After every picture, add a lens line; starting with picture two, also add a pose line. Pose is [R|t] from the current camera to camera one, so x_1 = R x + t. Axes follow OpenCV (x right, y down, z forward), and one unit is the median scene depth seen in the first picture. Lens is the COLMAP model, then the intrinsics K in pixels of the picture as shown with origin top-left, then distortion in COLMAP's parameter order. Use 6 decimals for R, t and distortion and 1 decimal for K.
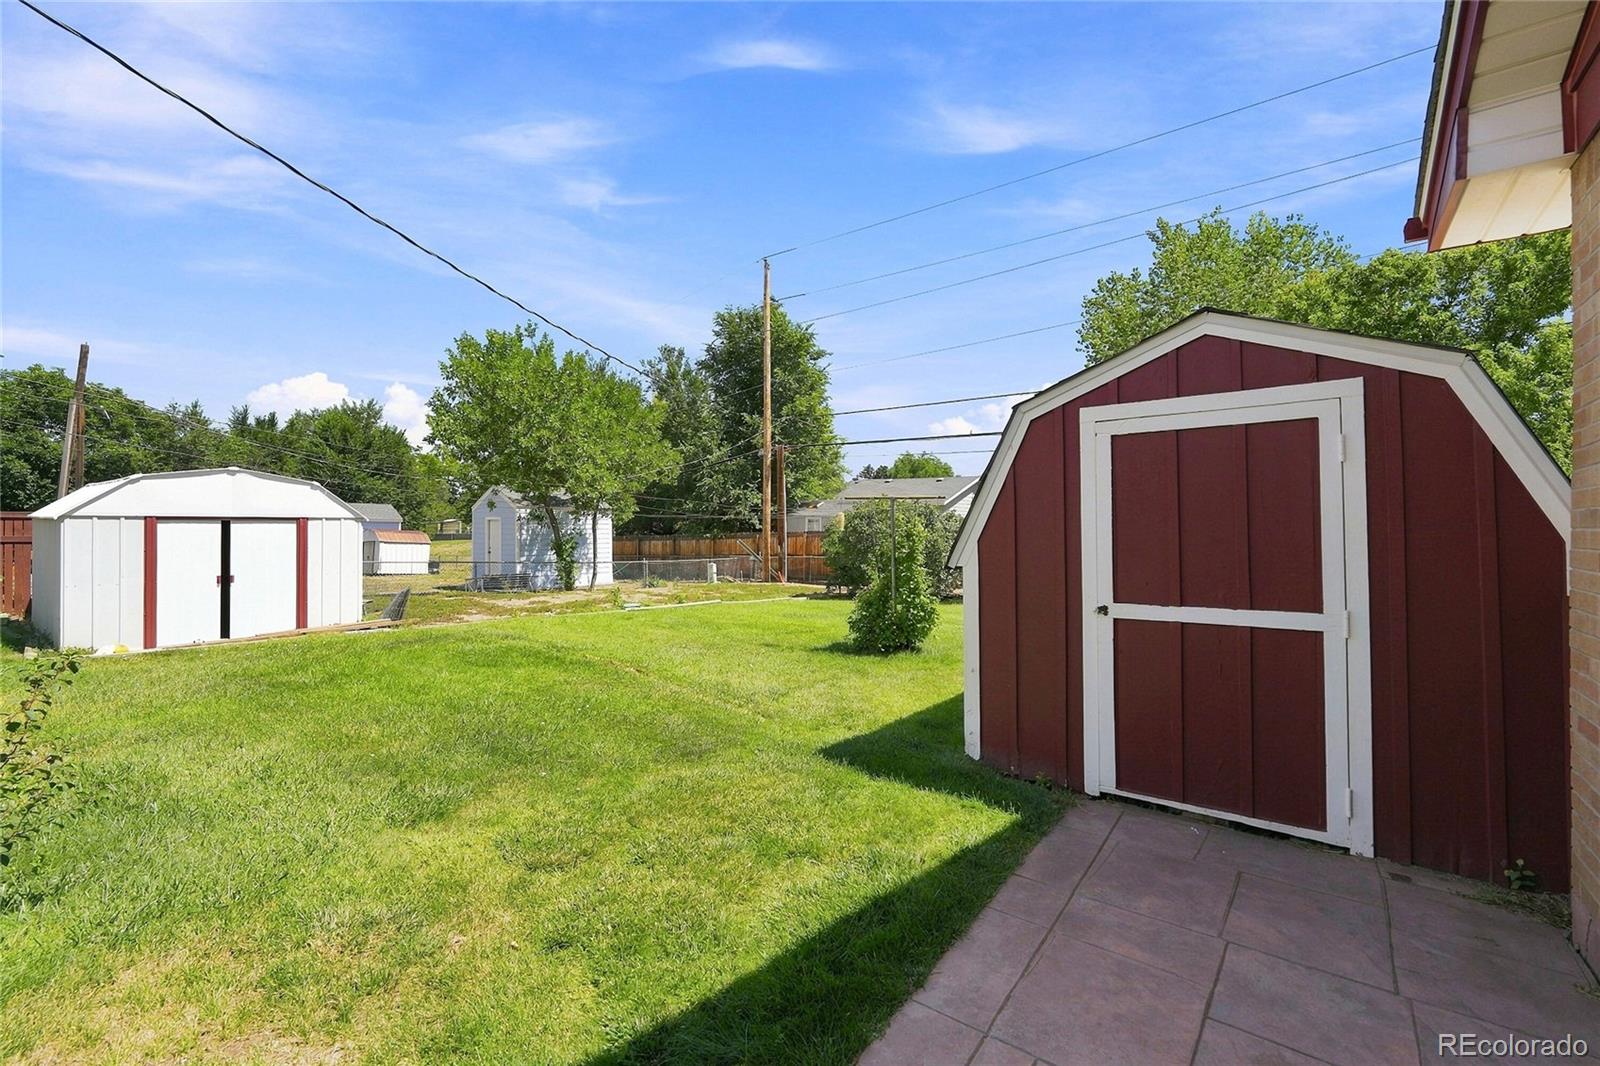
lens RADIAL K [[655.3, 0, 820.2], [0, 655.3, 545.0], [0, 0, 1]] dist [0.008037, -0.019175]
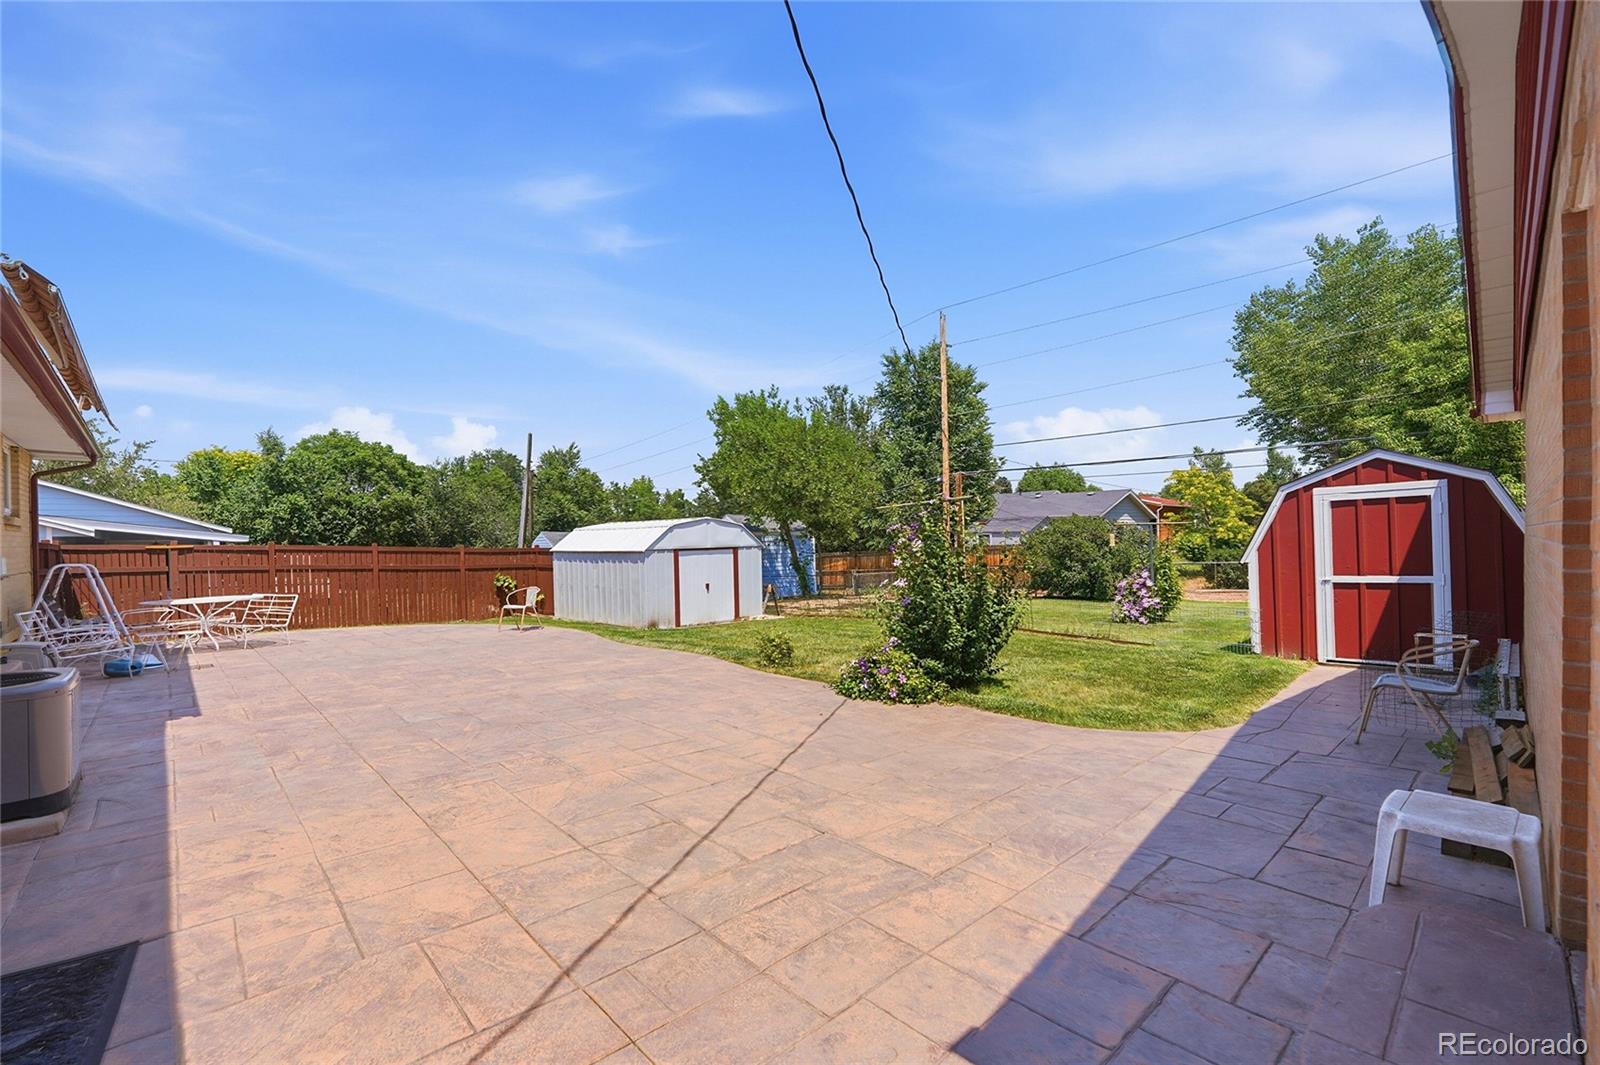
lens RADIAL K [[655.3, 0, 820.2], [0, 655.3, 544.5], [0, 0, 1]] dist [0.008037, -0.019175]
pose [[0.983201, -0.028620, -0.180267, -0.092576], [0.024210, 0.999353, -0.026613, -0.000580], [0.180912, 0.021802, 0.983258, -0.159606]]
